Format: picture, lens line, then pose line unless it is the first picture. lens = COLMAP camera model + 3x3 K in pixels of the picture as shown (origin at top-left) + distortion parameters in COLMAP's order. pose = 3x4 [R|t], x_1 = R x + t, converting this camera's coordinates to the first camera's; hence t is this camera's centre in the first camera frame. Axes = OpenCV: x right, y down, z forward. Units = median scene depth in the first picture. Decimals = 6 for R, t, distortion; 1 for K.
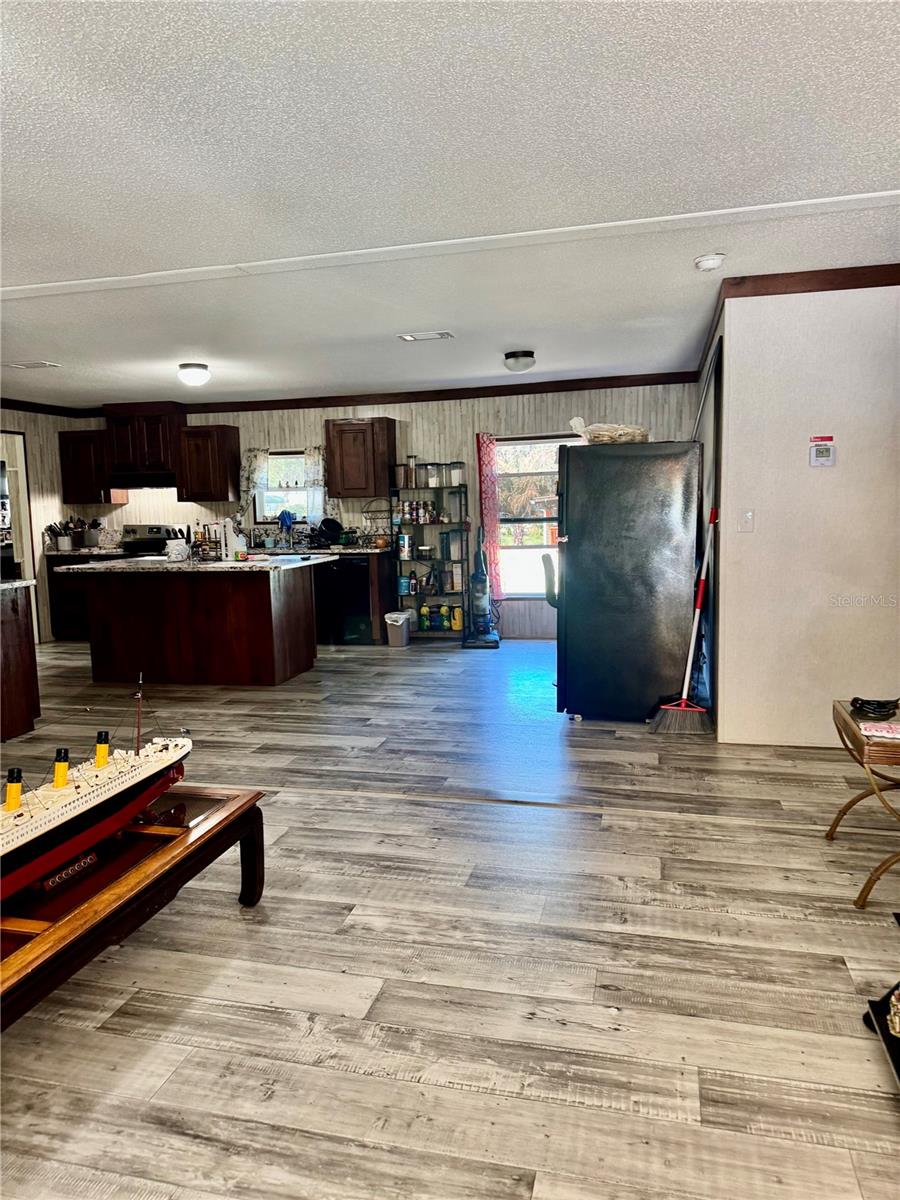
lens RADIAL K [[846.9, 0, 444.3], [0, 846.9, 605.4], [0, 0, 1]] dist [0.039812, -0.051479]
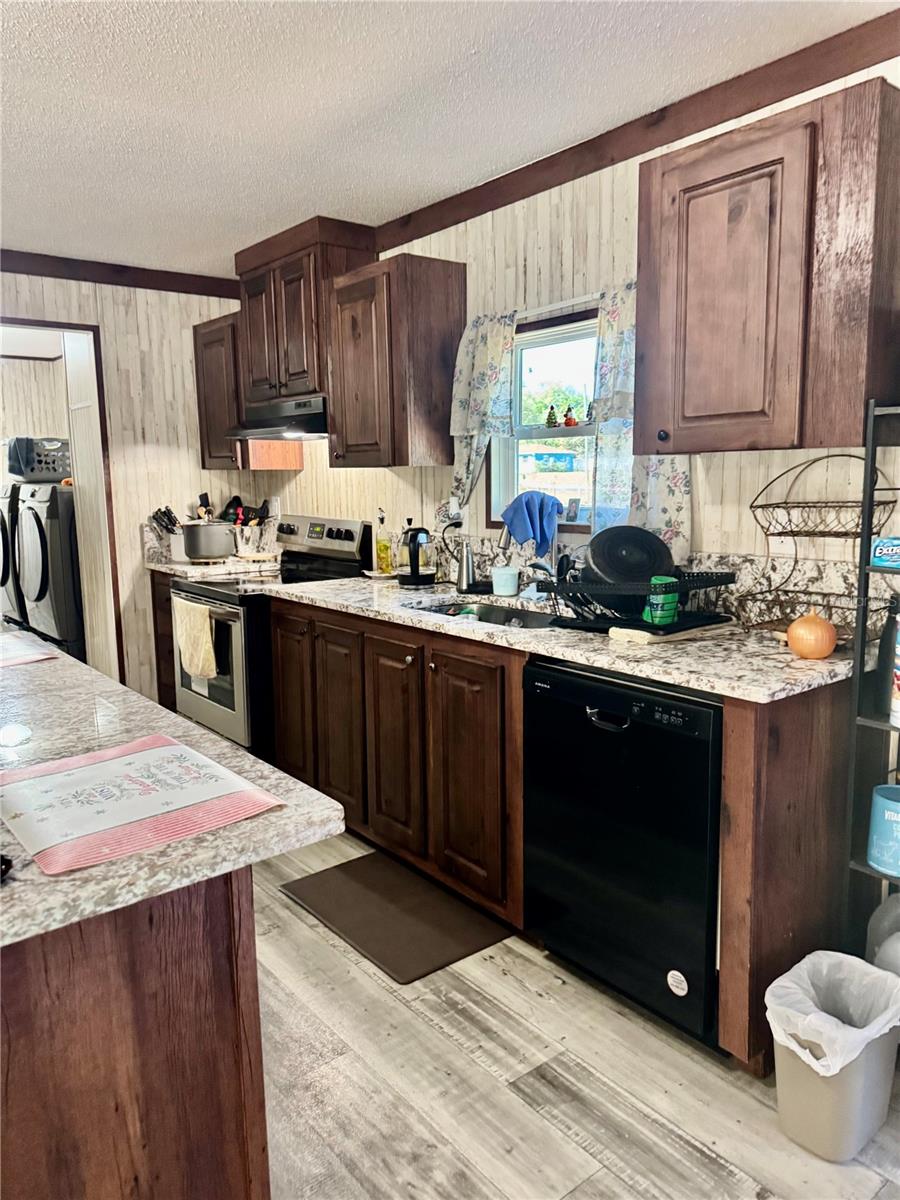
lens RADIAL K [[832.1, 0, 451.9], [0, 832.1, 605.8], [0, 0, 1]] dist [0.162298, -0.224213]
pose [[0.810185, 0.098248, -0.577882, -0.016658], [-0.064243, 0.994798, 0.079060, -0.091823], [0.582643, -0.026928, 0.812282, 0.708298]]
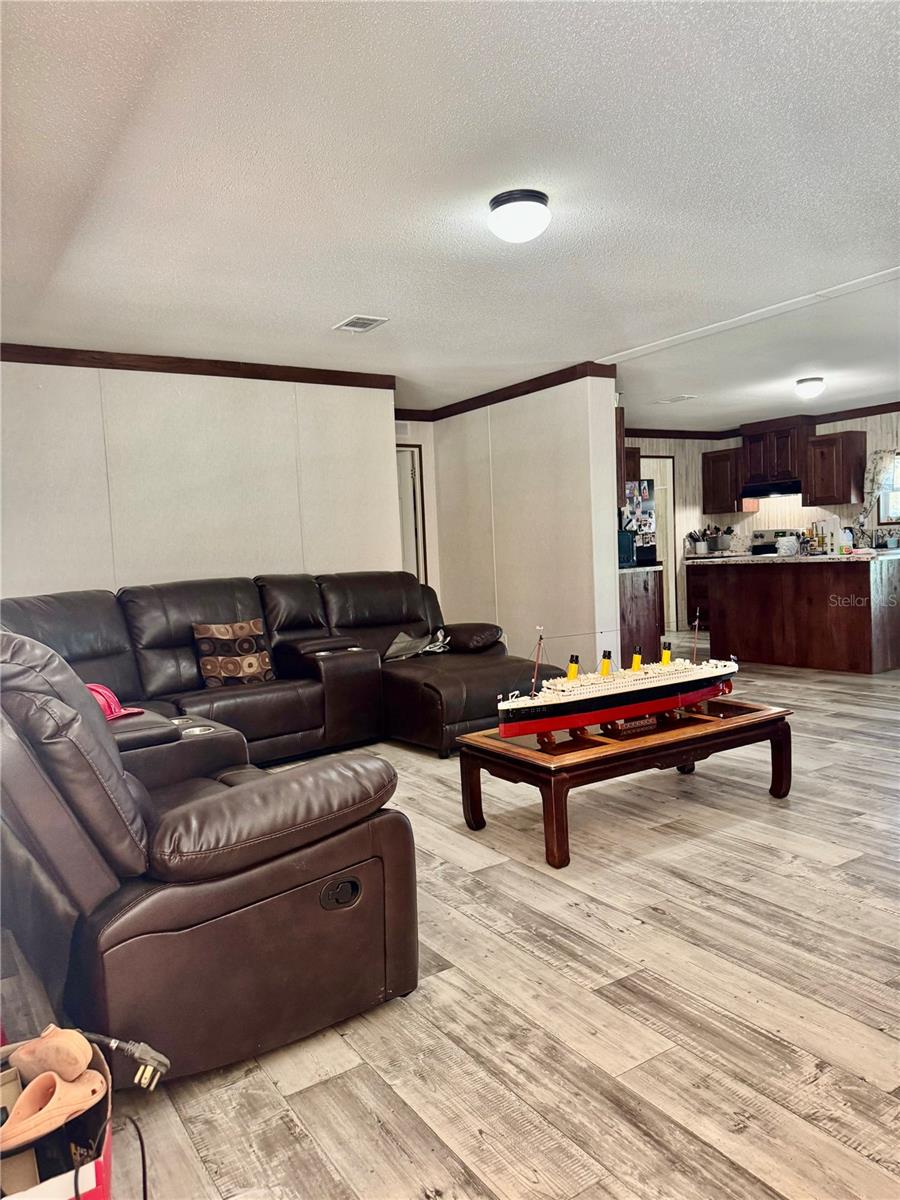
lens RADIAL K [[846.9, 0, 444.3], [0, 846.9, 605.4], [0, 0, 1]] dist [0.039812, -0.051479]
pose [[0.736864, 0.029748, -0.675386, 0.088265], [-0.046781, 0.998880, -0.007042, 0.032634], [0.674421, 0.036784, 0.737431, -0.100235]]
